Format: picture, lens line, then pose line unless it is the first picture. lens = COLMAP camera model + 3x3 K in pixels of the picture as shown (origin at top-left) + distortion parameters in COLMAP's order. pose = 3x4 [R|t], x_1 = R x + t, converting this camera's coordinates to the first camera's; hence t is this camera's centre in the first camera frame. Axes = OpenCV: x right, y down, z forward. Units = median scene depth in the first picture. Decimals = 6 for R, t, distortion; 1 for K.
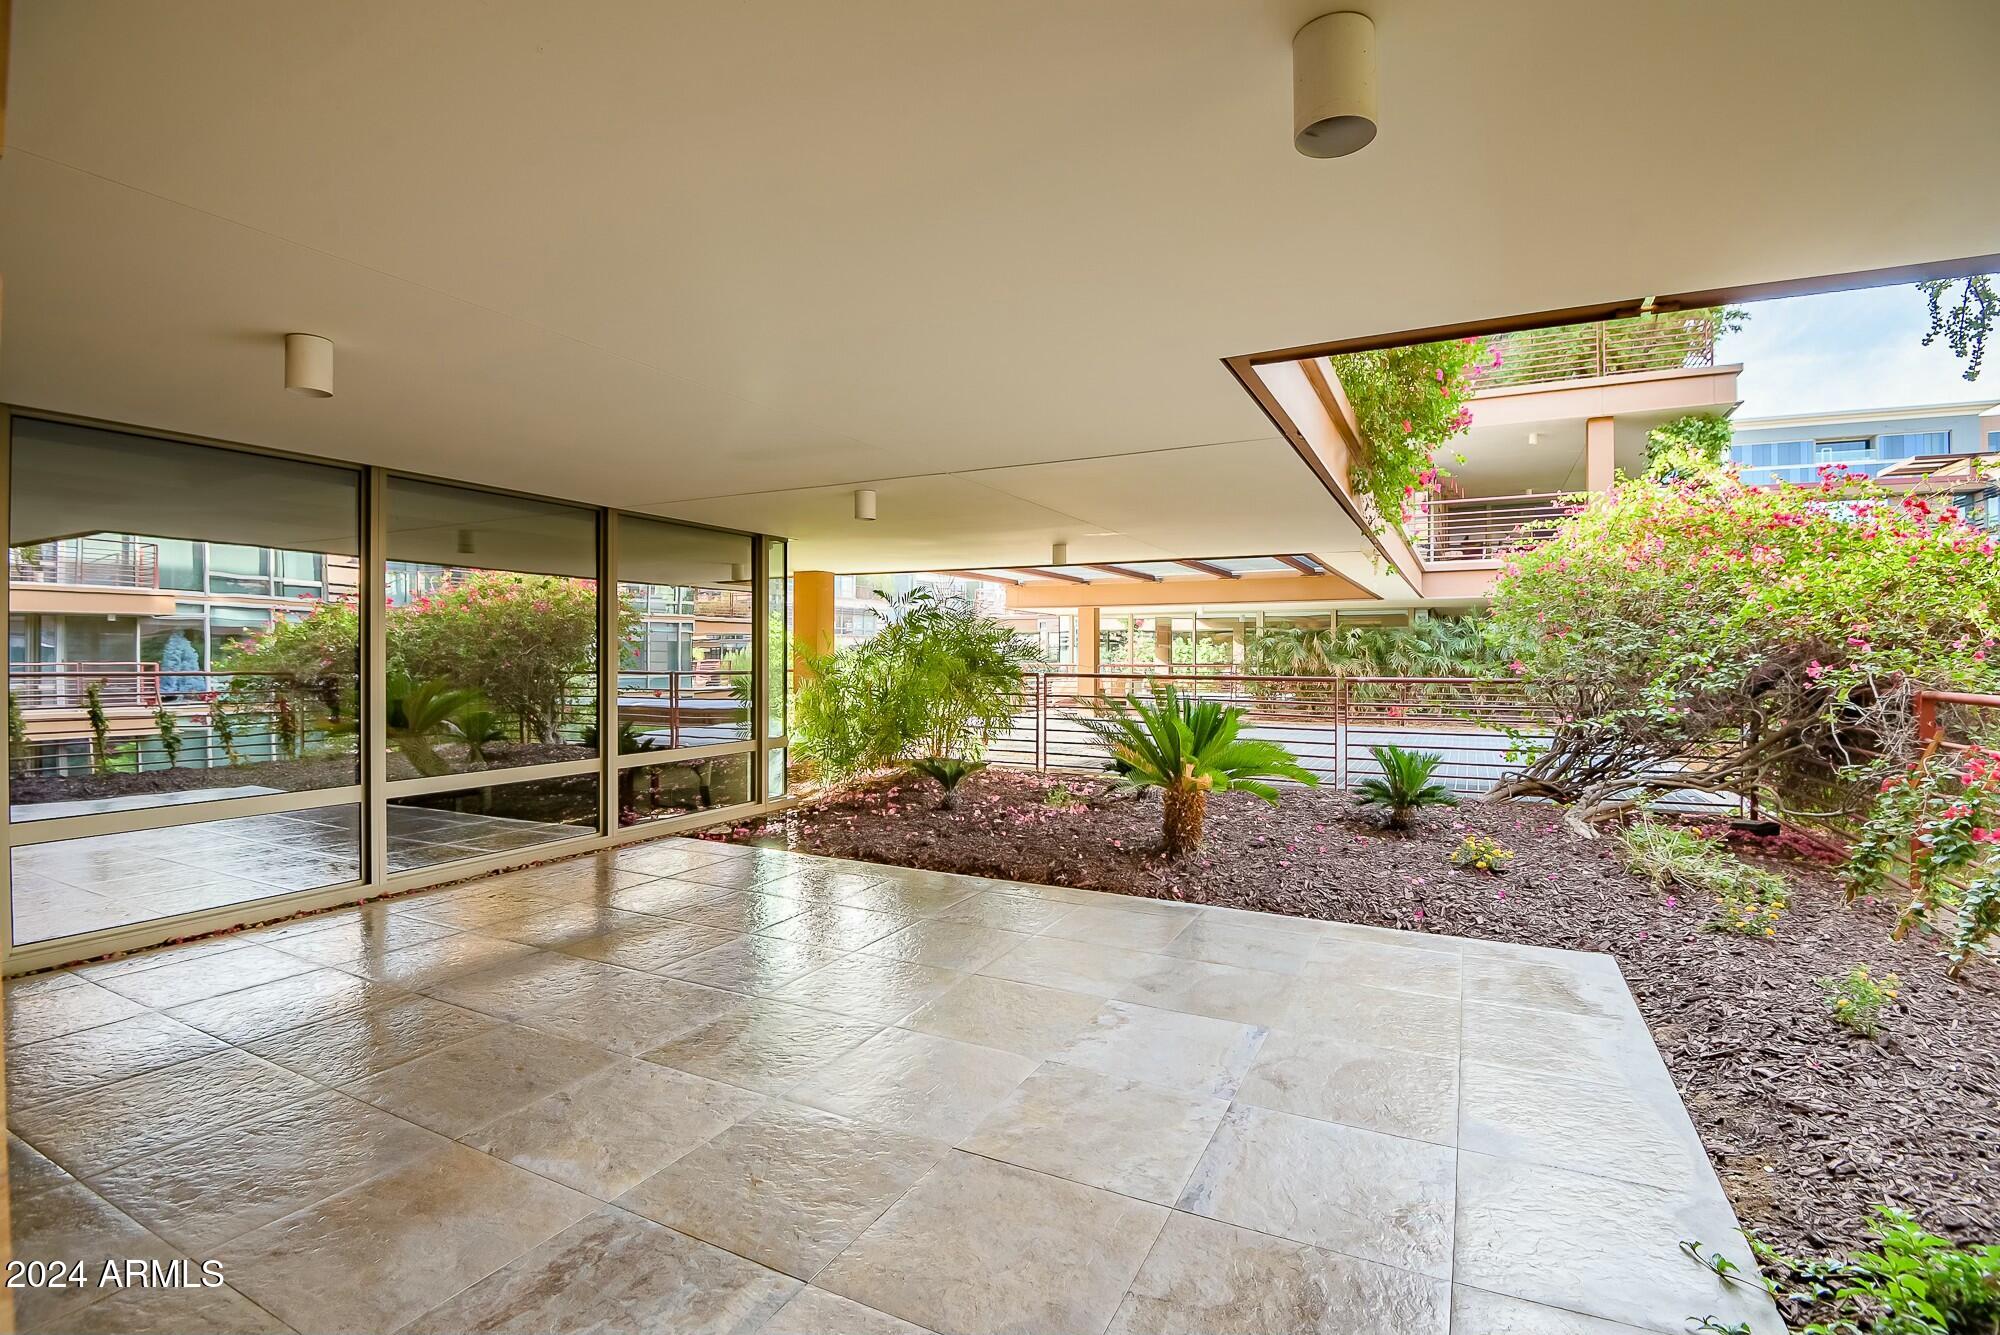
lens RADIAL K [[912.6, 0, 997.4], [0, 912.6, 664.6], [0, 0, 1]] dist [0.005478, -0.011629]
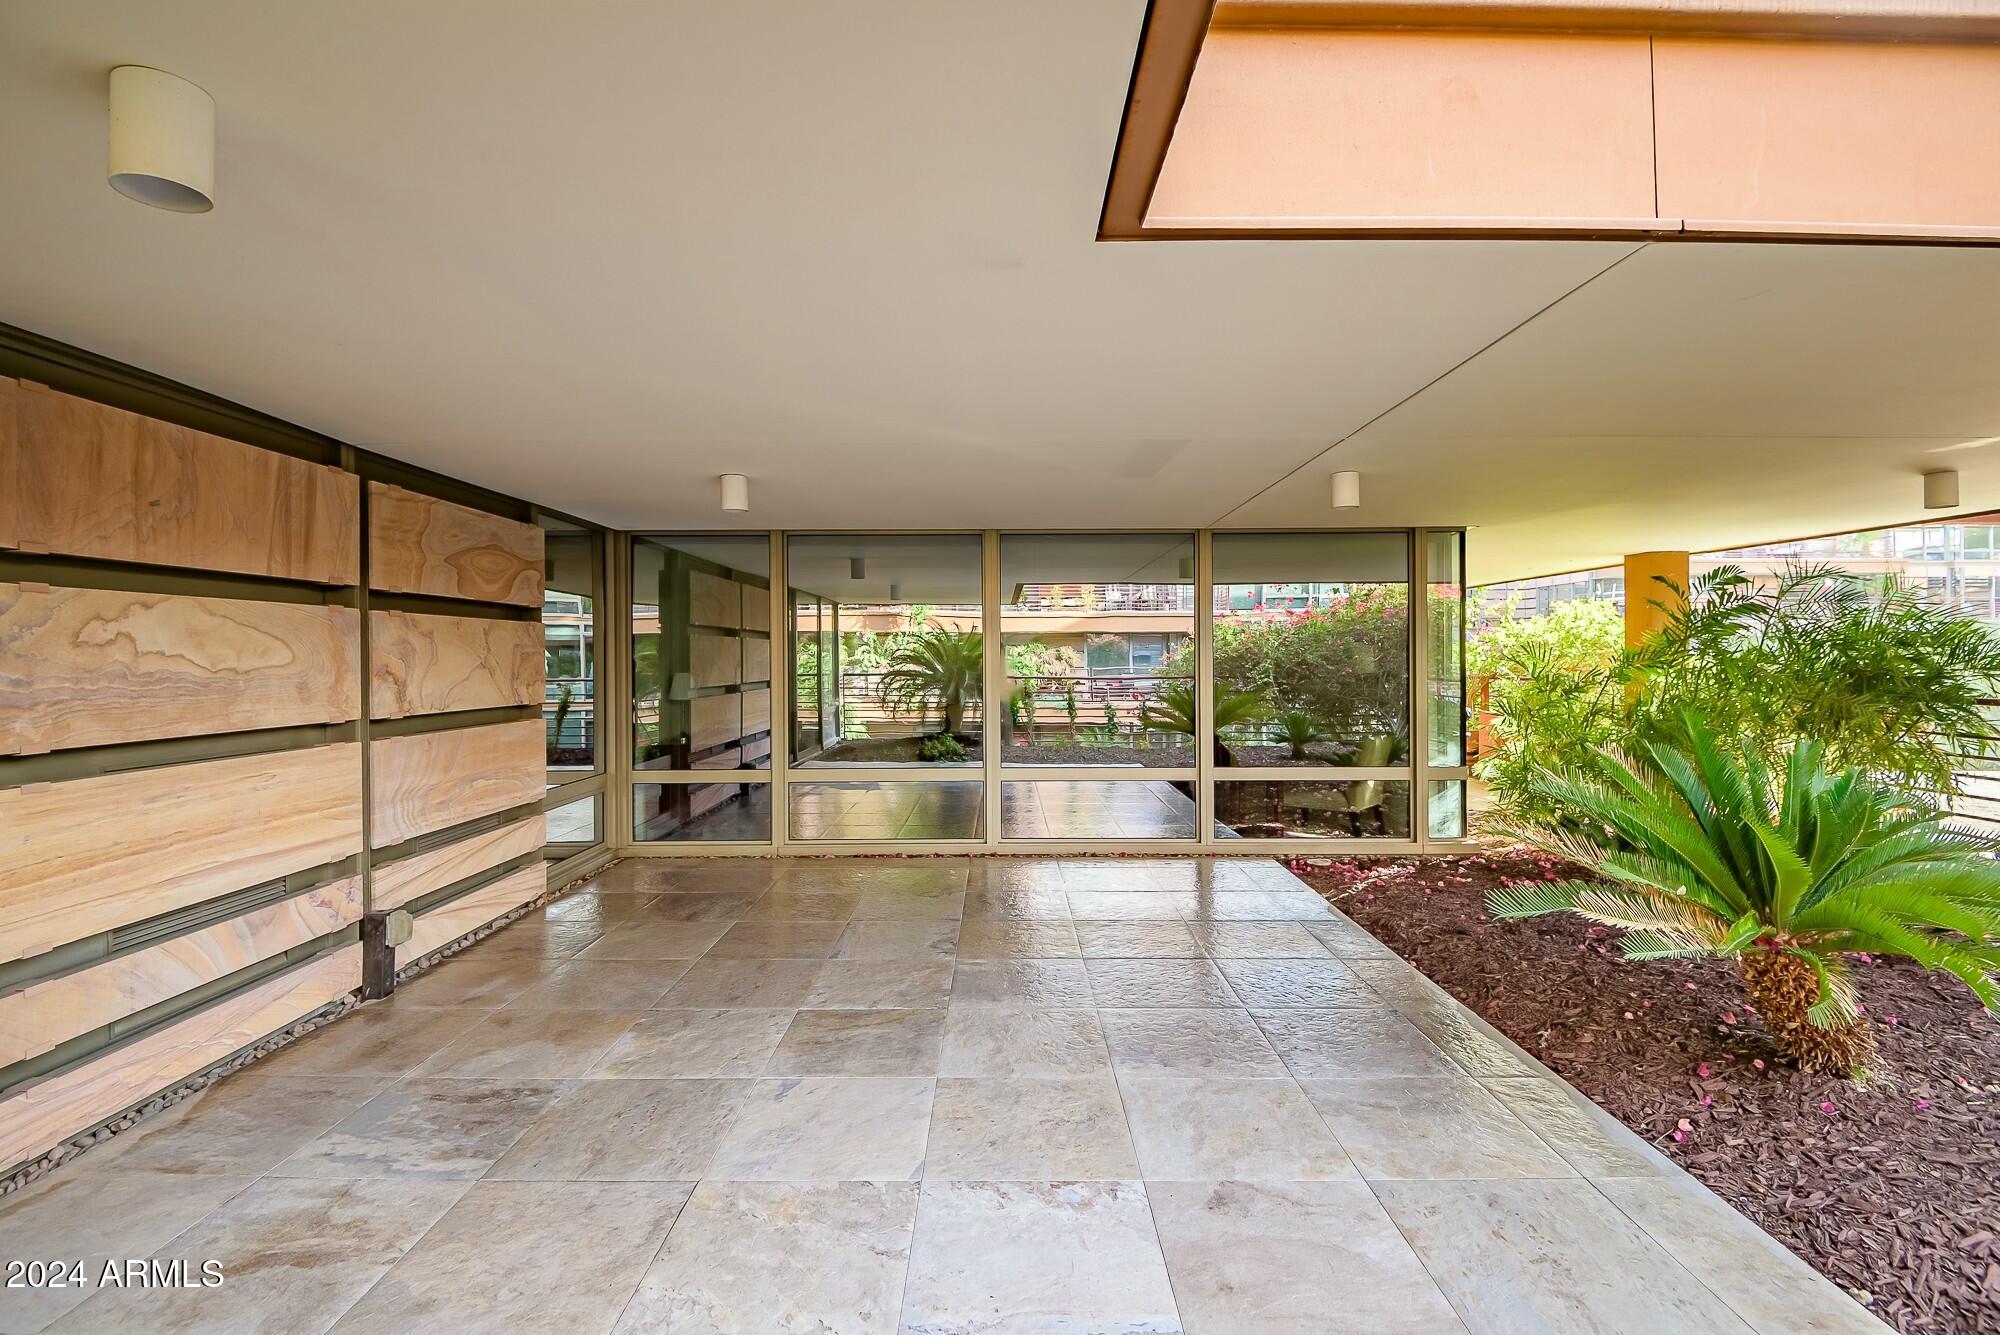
lens RADIAL K [[912.6, 0, 1014.4], [0, 912.6, 658.6], [0, 0, 1]] dist [0.005478, -0.011629]
pose [[0.462063, -0.004584, -0.886835, 0.511471], [-0.001149, 0.999983, -0.005768, -0.023062], [0.886846, 0.003684, 0.462050, 0.423759]]
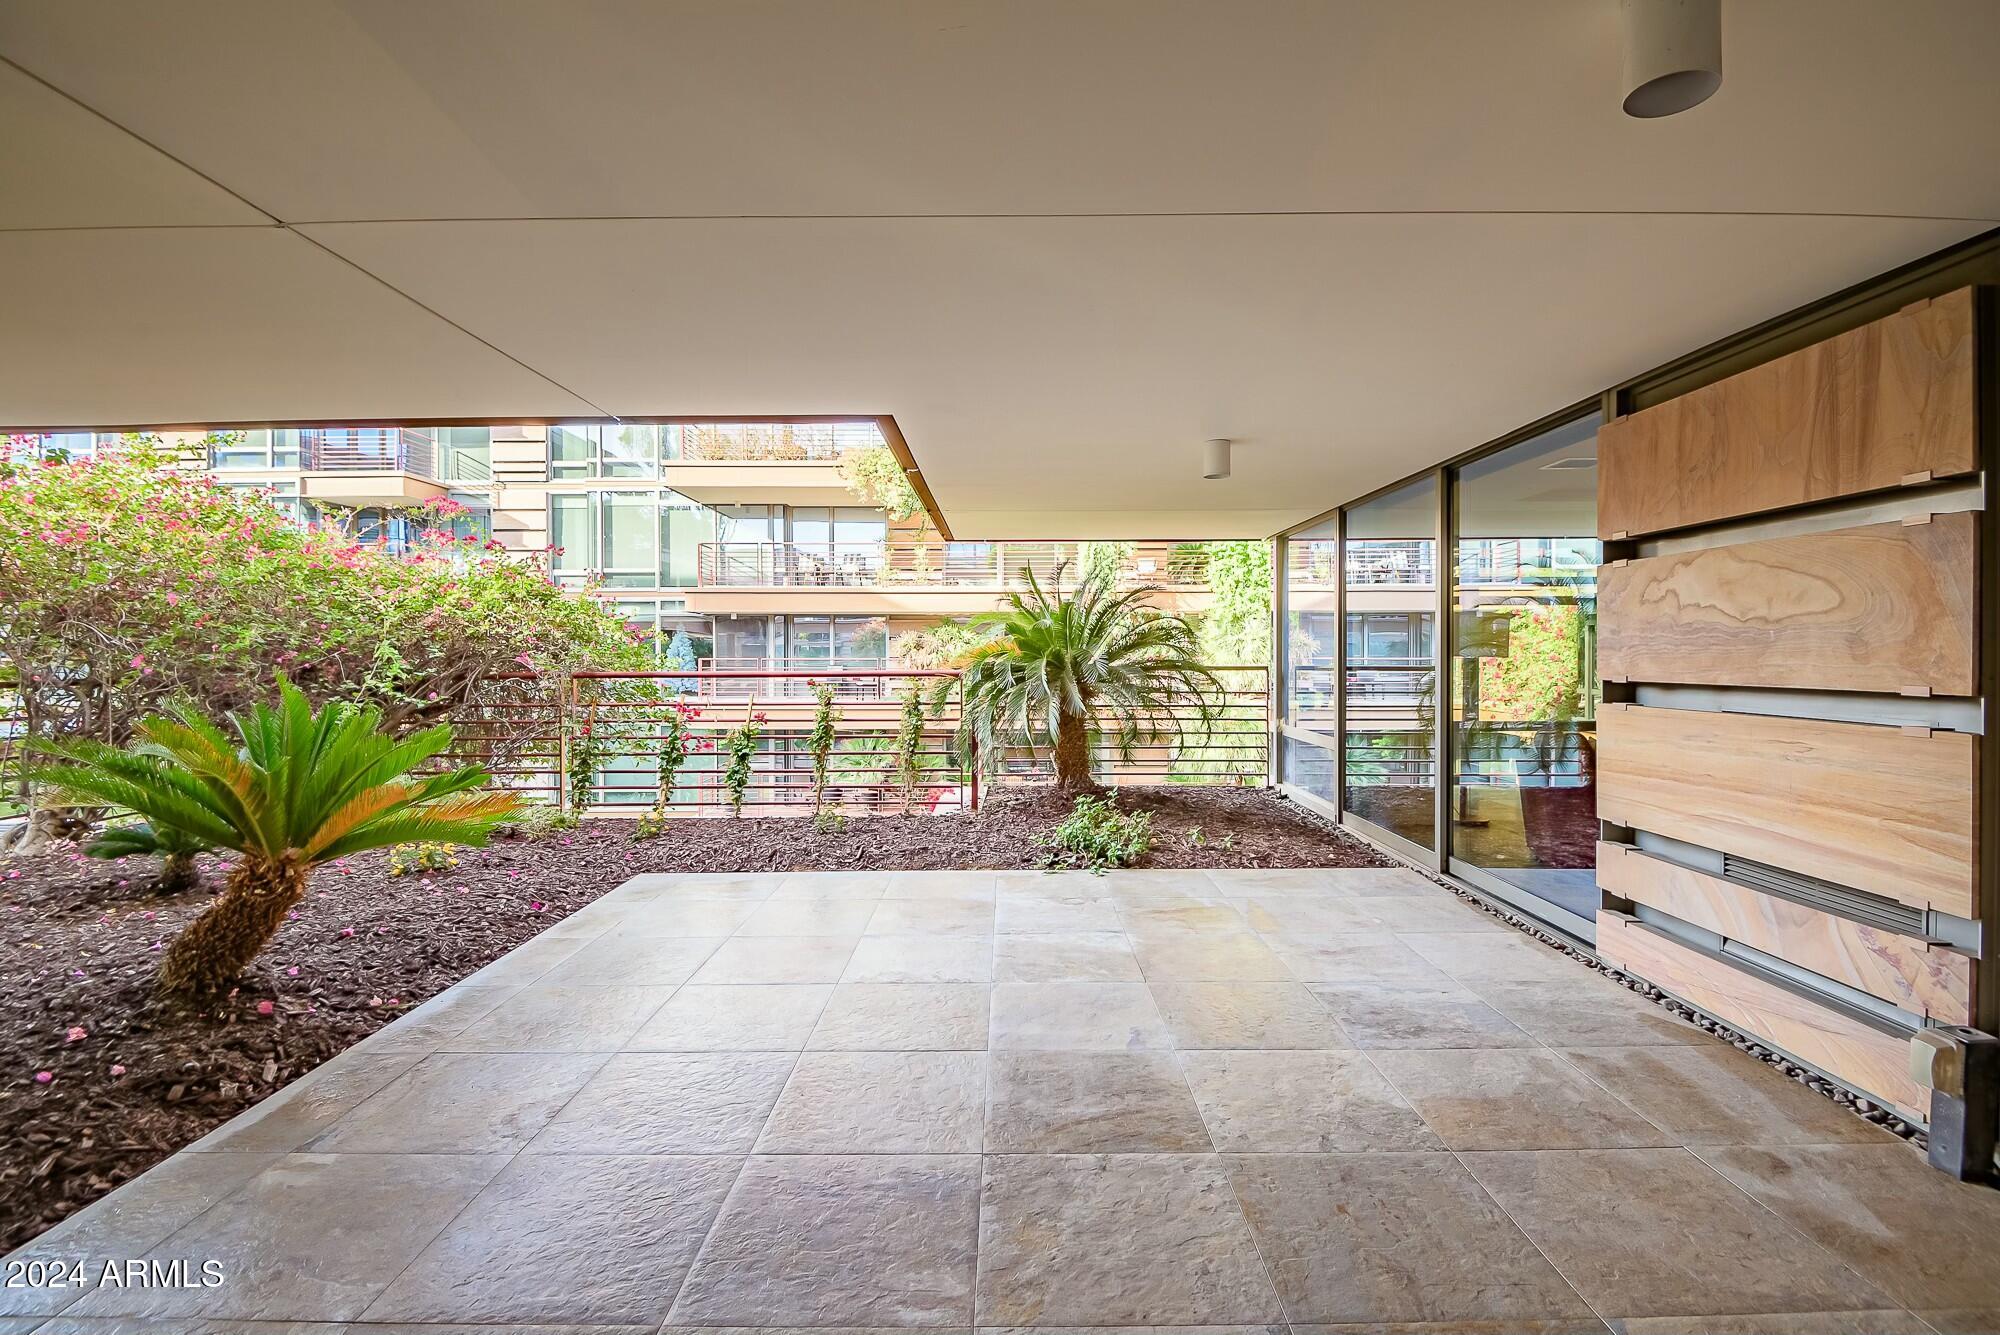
lens RADIAL K [[912.6, 0, 1000.1], [0, 912.6, 655.3], [0, 0, 1]] dist [0.005478, -0.011629]
pose [[-0.439062, -0.004501, 0.898446, -0.631703], [0.010931, 0.999887, 0.010351, -0.005931], [-0.898390, 0.014366, -0.438963, 0.929092]]
